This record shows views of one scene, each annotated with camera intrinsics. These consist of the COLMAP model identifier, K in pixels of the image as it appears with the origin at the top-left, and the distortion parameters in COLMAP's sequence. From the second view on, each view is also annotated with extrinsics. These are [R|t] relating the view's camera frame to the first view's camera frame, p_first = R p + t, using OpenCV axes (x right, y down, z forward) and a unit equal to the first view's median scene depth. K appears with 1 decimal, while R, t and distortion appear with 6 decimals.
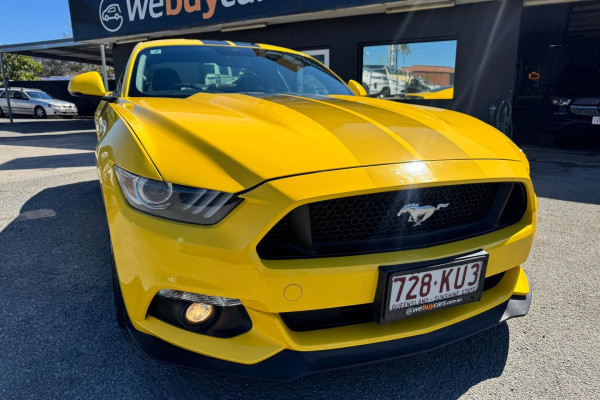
lens RADIAL K [[429.0, 0, 300.0], [0, 429.0, 200.0], [0, 0, 1]] dist [-0.002195, -0.003130]
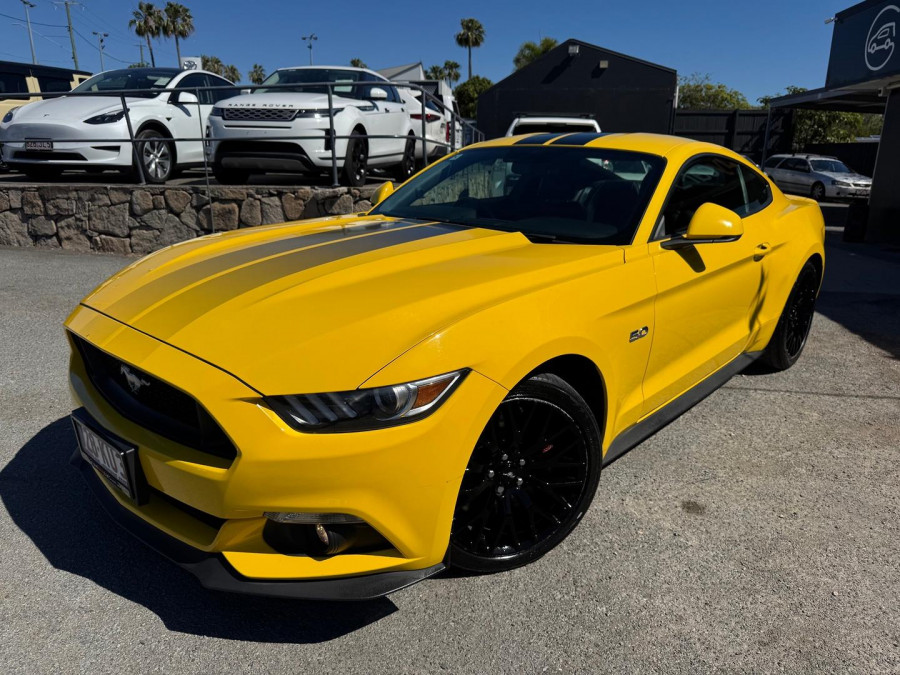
lens RADIAL K [[648.1, 0, 439.8], [0, 648.1, 328.5], [0, 0, 1]] dist [0.046854, -0.073275]
pose [[0.412981, 0.234030, -0.880158, 1.705646], [-0.221669, 0.963187, 0.152097, -0.424755], [0.883352, 0.132291, 0.449655, 0.904662]]
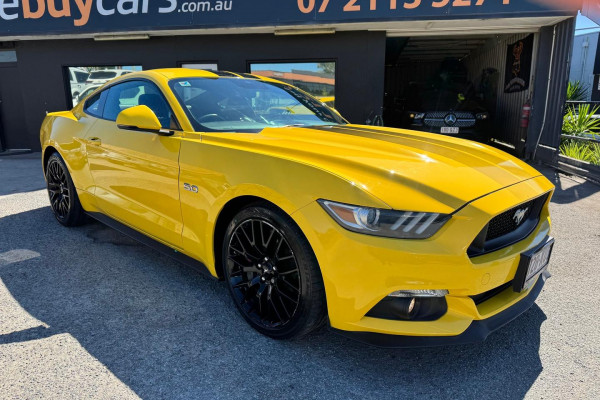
lens RADIAL K [[429.0, 0, 300.0], [0, 429.0, 200.0], [0, 0, 1]] dist [-0.002195, -0.003130]
pose [[0.929216, -0.075888, 0.361660, -1.031756], [0.081239, 0.996695, 0.000412, -0.093102], [-0.360496, 0.028998, 0.932310, -0.120461]]
